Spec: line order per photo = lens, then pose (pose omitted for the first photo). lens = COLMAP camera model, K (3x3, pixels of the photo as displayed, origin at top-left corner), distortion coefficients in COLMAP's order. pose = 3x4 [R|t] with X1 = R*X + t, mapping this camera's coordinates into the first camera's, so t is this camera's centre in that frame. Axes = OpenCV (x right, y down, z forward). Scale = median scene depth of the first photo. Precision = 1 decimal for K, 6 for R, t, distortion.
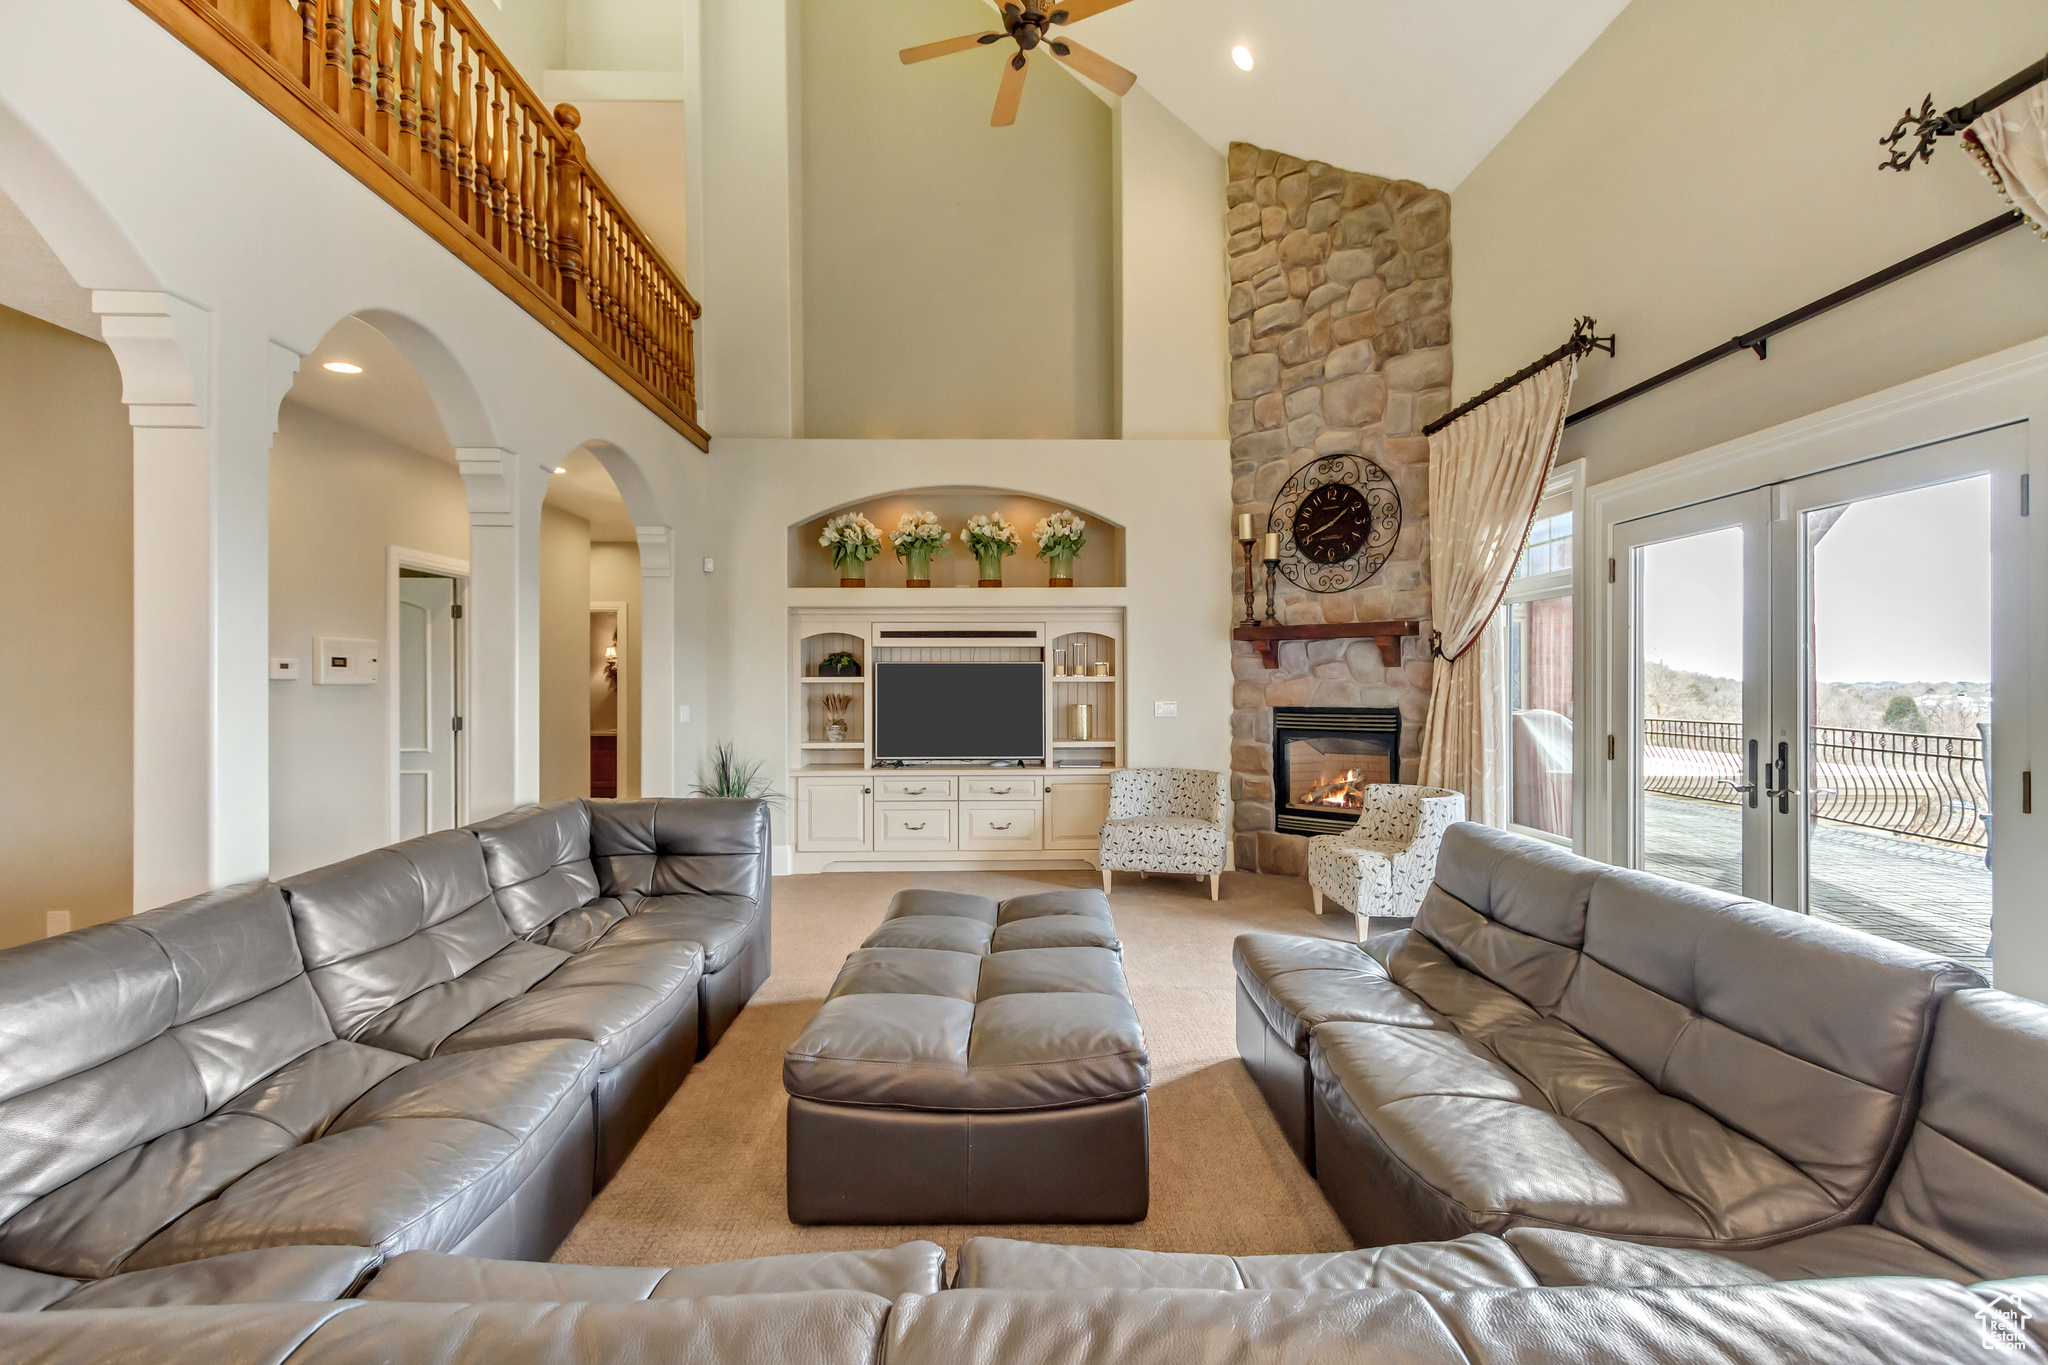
lens RADIAL K [[976.0, 0, 1005.1], [0, 976.0, 689.6], [0, 0, 1]] dist [-0.006506, -0.003139]
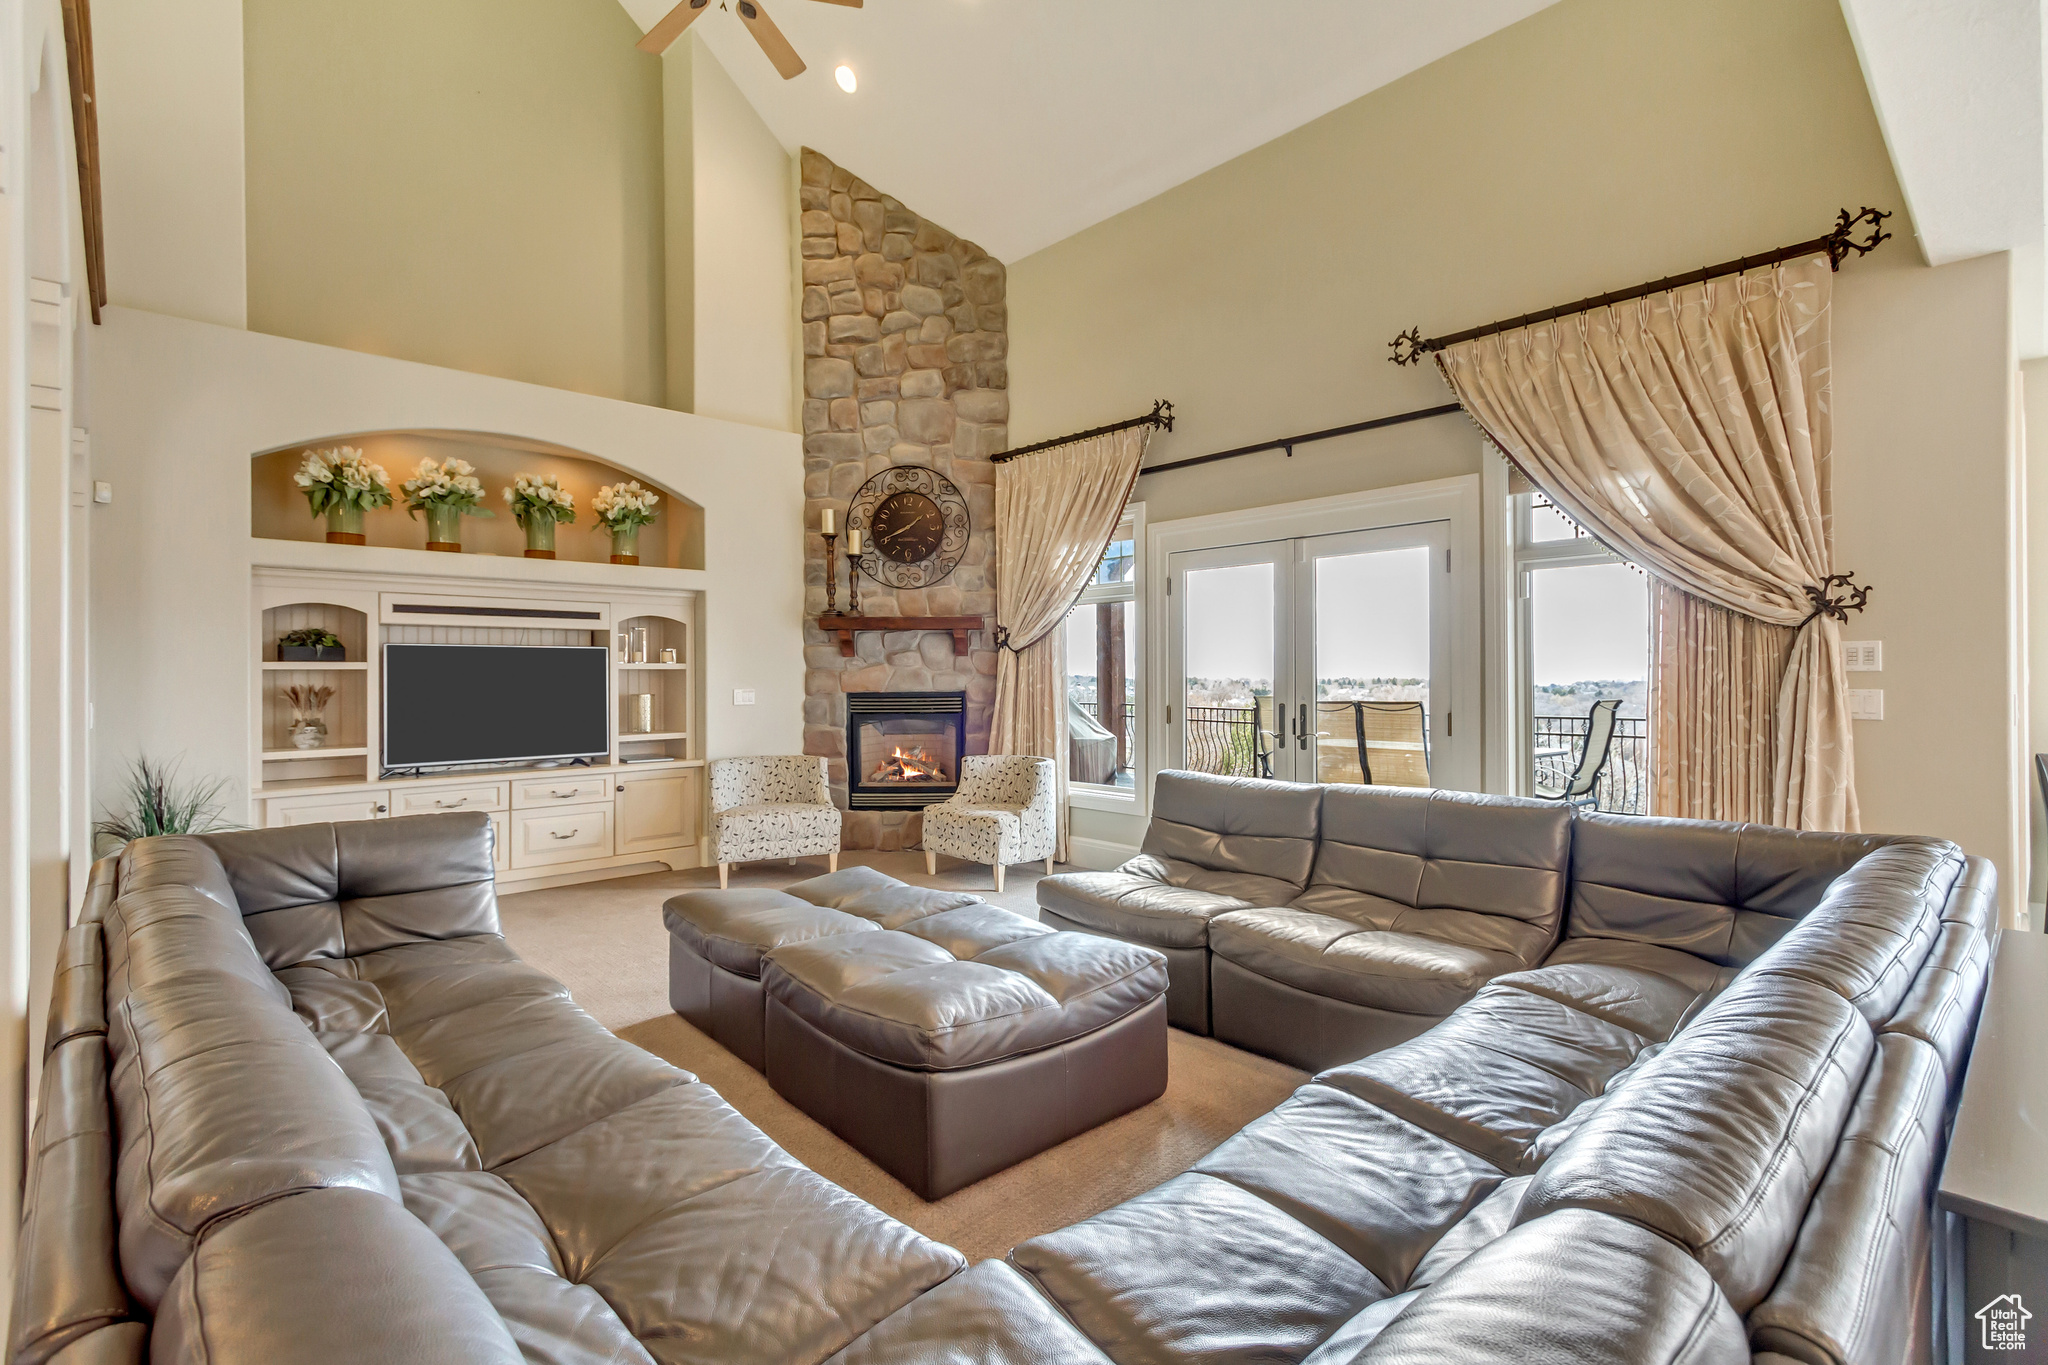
lens RADIAL K [[976.0, 0, 1053.1], [0, 976.0, 683.5], [0, 0, 1]] dist [-0.006506, -0.003139]
pose [[0.725718, -0.006923, 0.687958, -0.306646], [0.008038, 0.999966, 0.001584, 0.007902], [-0.687946, 0.004380, 0.725749, 0.074891]]
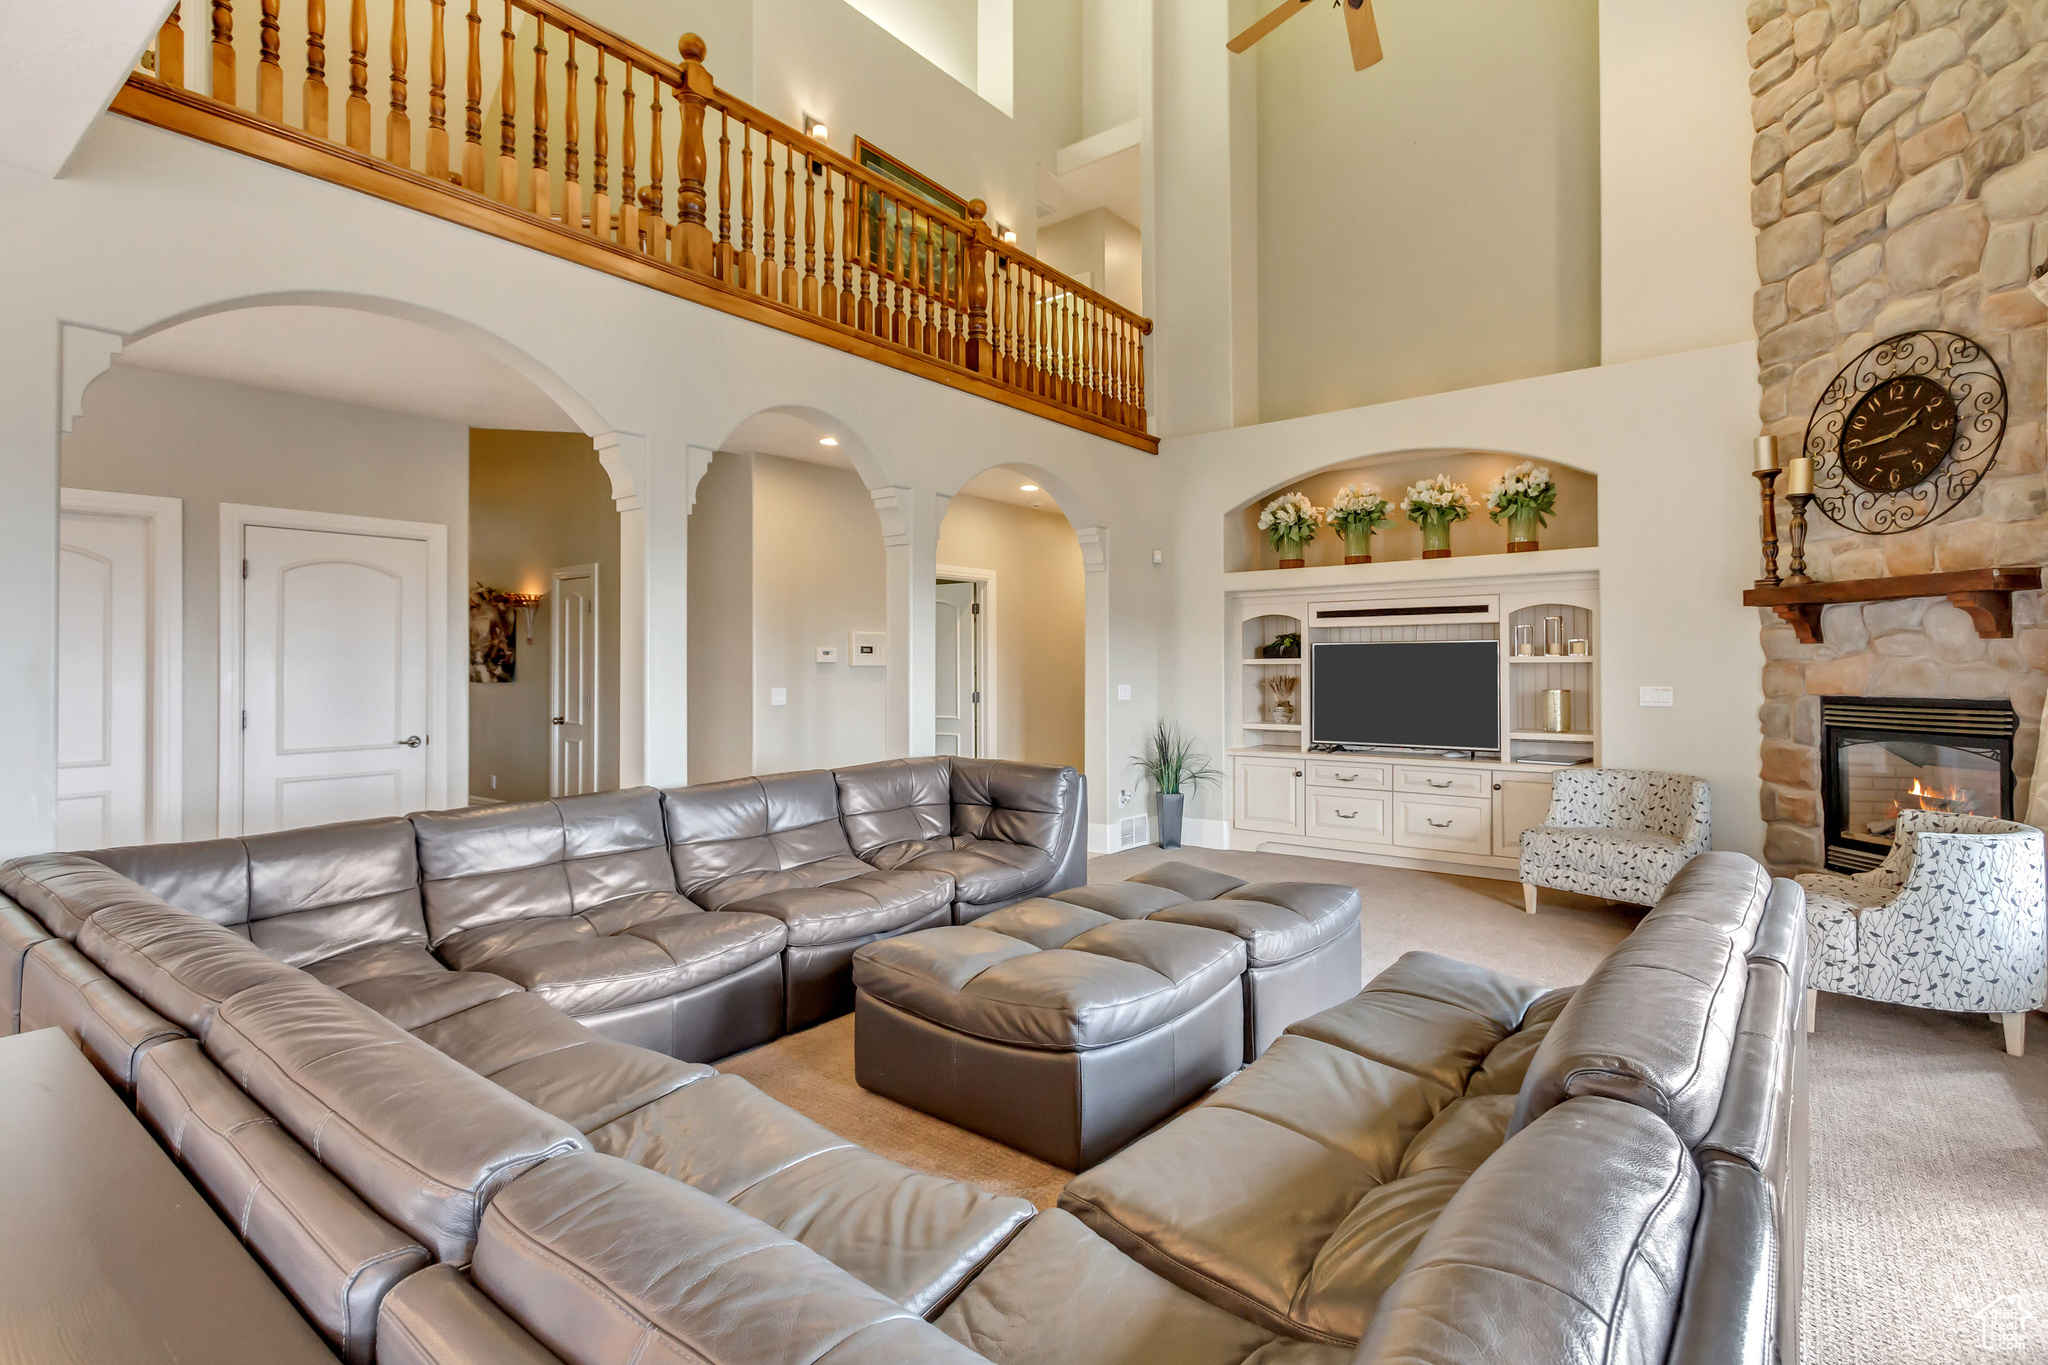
lens RADIAL K [[976.0, 0, 1002.3], [0, 976.0, 674.3], [0, 0, 1]] dist [-0.006506, -0.003139]
pose [[0.762426, 0.004030, -0.647063, 0.289317], [-0.003758, 0.999991, 0.001801, 0.002613], [0.647065, 0.001059, 0.762434, 0.057569]]
